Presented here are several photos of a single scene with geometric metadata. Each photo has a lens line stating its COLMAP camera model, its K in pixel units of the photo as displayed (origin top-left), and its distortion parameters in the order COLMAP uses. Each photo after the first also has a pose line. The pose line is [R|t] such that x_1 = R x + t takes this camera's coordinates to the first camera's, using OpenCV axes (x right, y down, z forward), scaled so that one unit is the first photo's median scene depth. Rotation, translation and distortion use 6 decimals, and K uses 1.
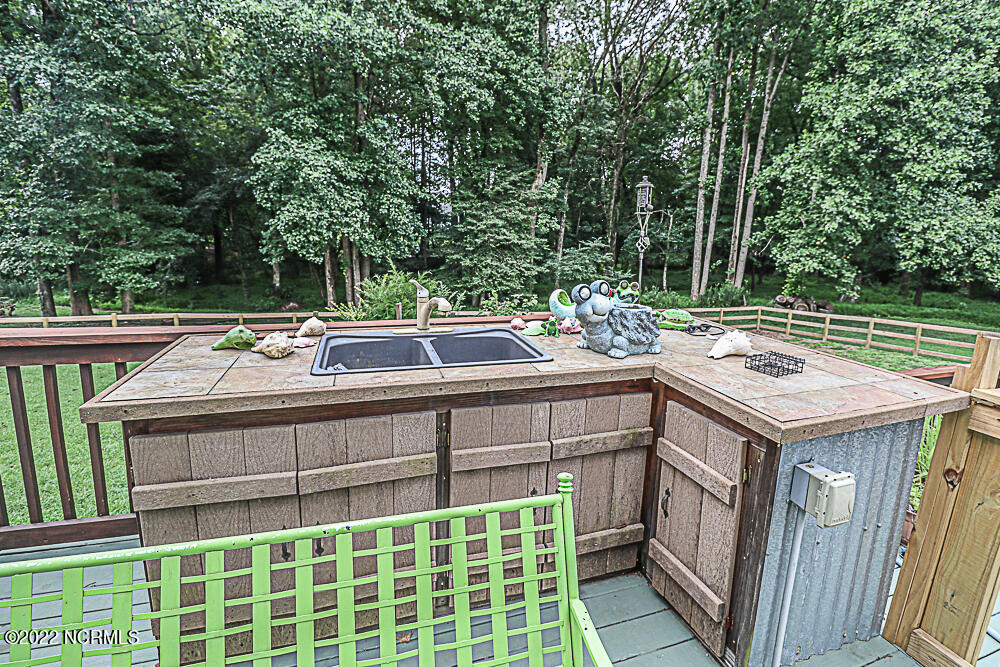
lens RADIAL K [[467.0, 0, 507.2], [0, 467.0, 323.5], [0, 0, 1]] dist [-0.002124, -0.010736]
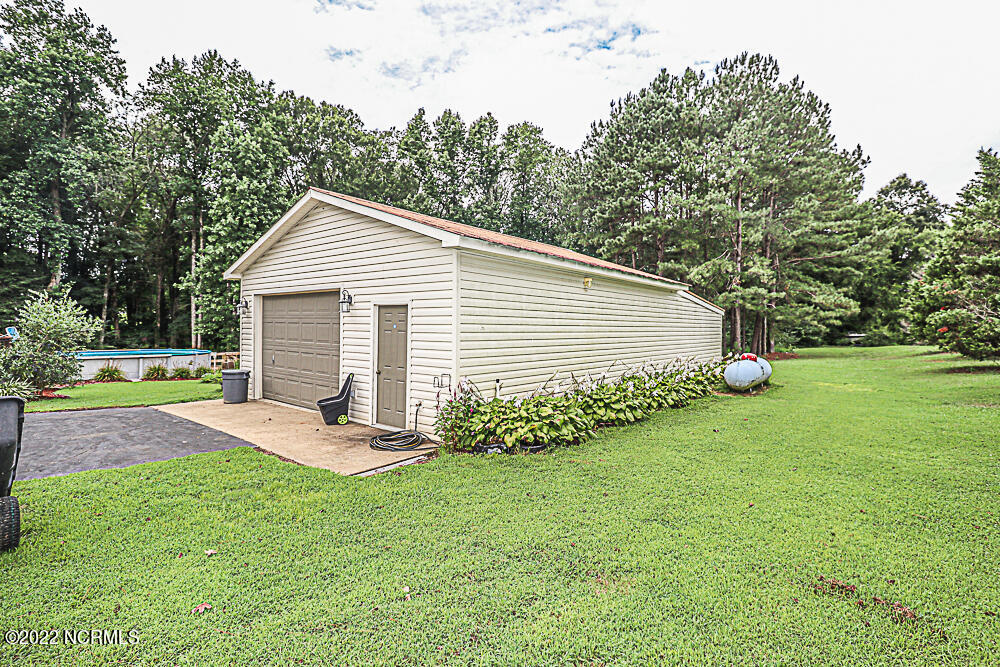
lens RADIAL K [[467.0, 0, 501.8], [0, 467.0, 320.4], [0, 0, 1]] dist [-0.002124, -0.010736]
pose [[0.842883, -0.018075, 0.537793, 0.698286], [0.119915, 0.980612, -0.154984, 0.299235], [-0.524565, 0.195123, 0.828709, -1.364740]]
